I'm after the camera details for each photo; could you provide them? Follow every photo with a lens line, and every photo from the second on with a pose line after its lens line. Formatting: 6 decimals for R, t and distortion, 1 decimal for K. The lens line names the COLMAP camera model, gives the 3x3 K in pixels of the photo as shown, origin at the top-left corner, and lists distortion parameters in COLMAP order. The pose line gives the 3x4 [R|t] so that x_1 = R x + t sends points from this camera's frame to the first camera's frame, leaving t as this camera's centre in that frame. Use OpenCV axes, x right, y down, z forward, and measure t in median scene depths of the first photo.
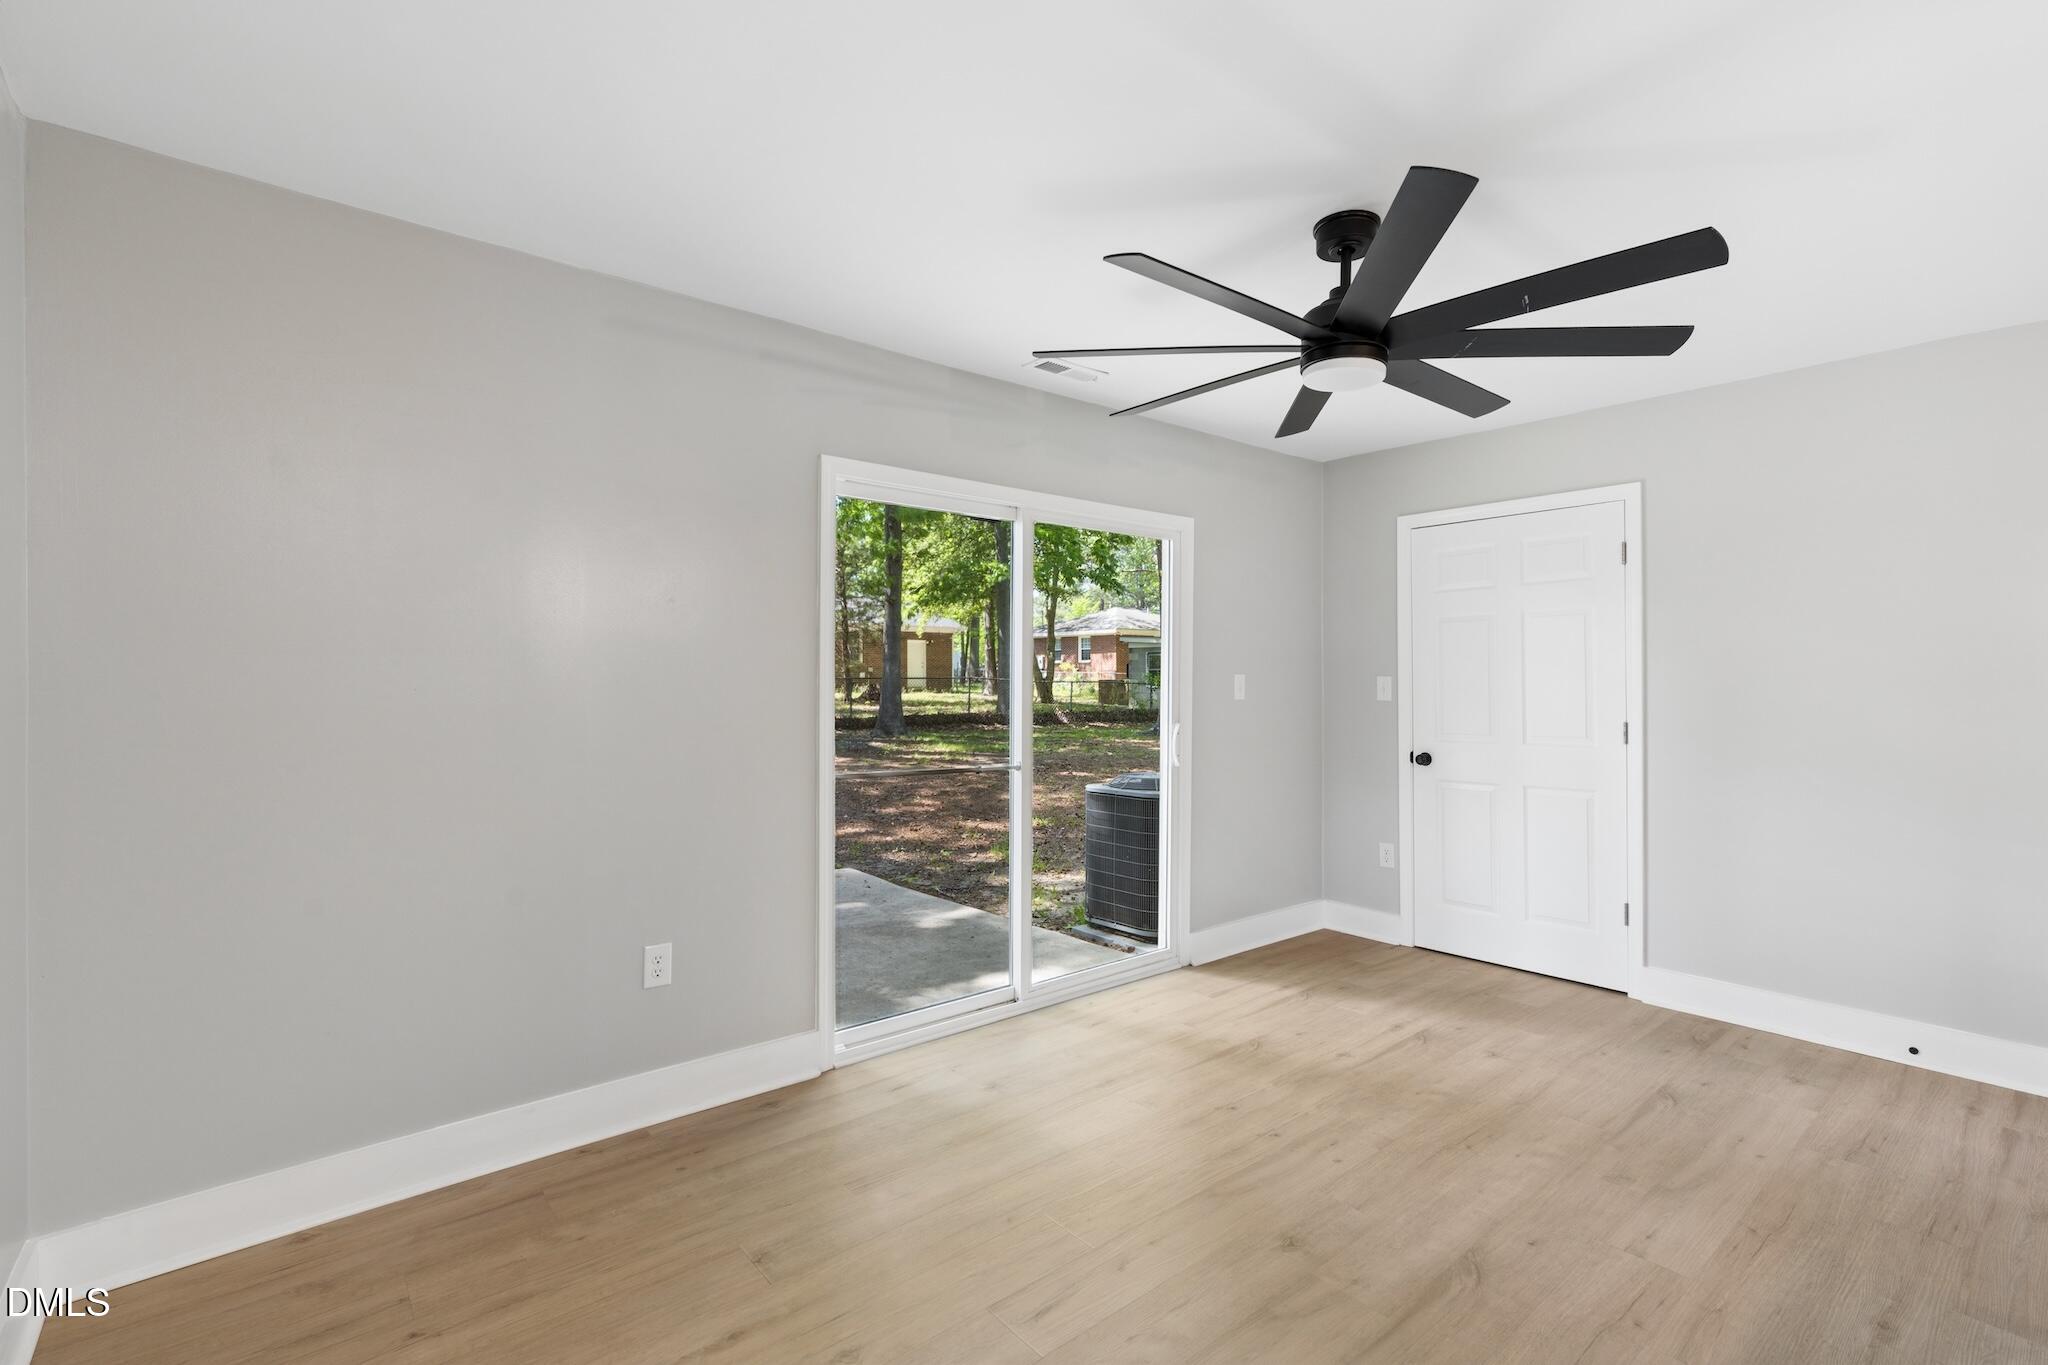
lens RADIAL K [[927.6, 0, 1029.7], [0, 927.6, 681.3], [0, 0, 1]] dist [-0.004864, 0.001524]
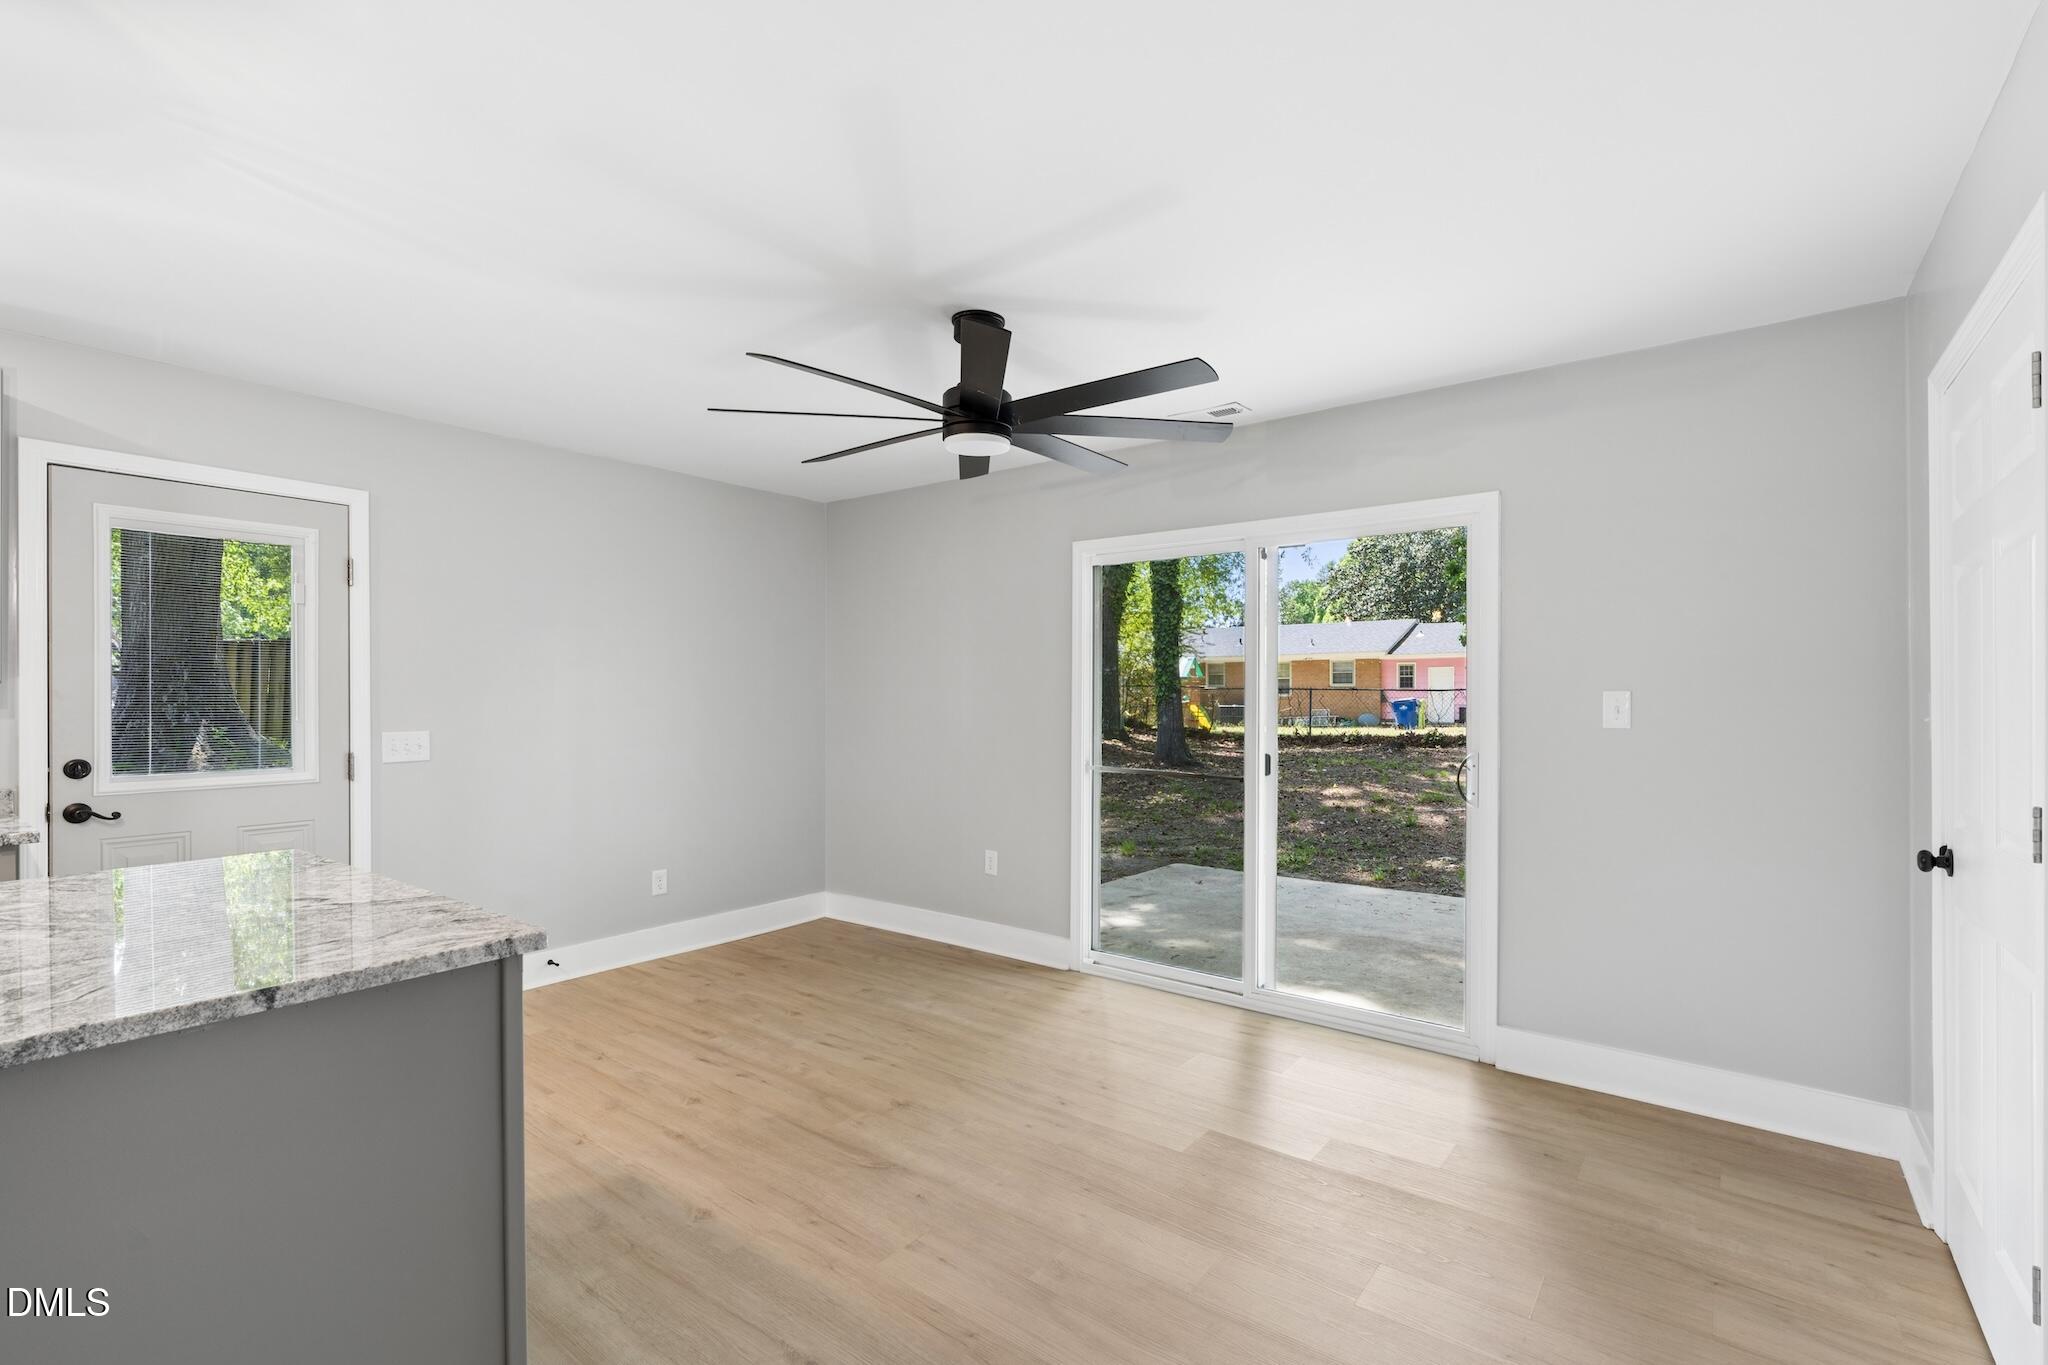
lens RADIAL K [[927.6, 0, 1017.7], [0, 927.6, 695.7], [0, 0, 1]] dist [-0.004864, 0.001524]
pose [[0.206207, -0.002810, -0.978504, 1.361955], [-0.002499, 0.999991, -0.003399, -0.000458], [0.978505, 0.003146, 0.206198, 0.716579]]
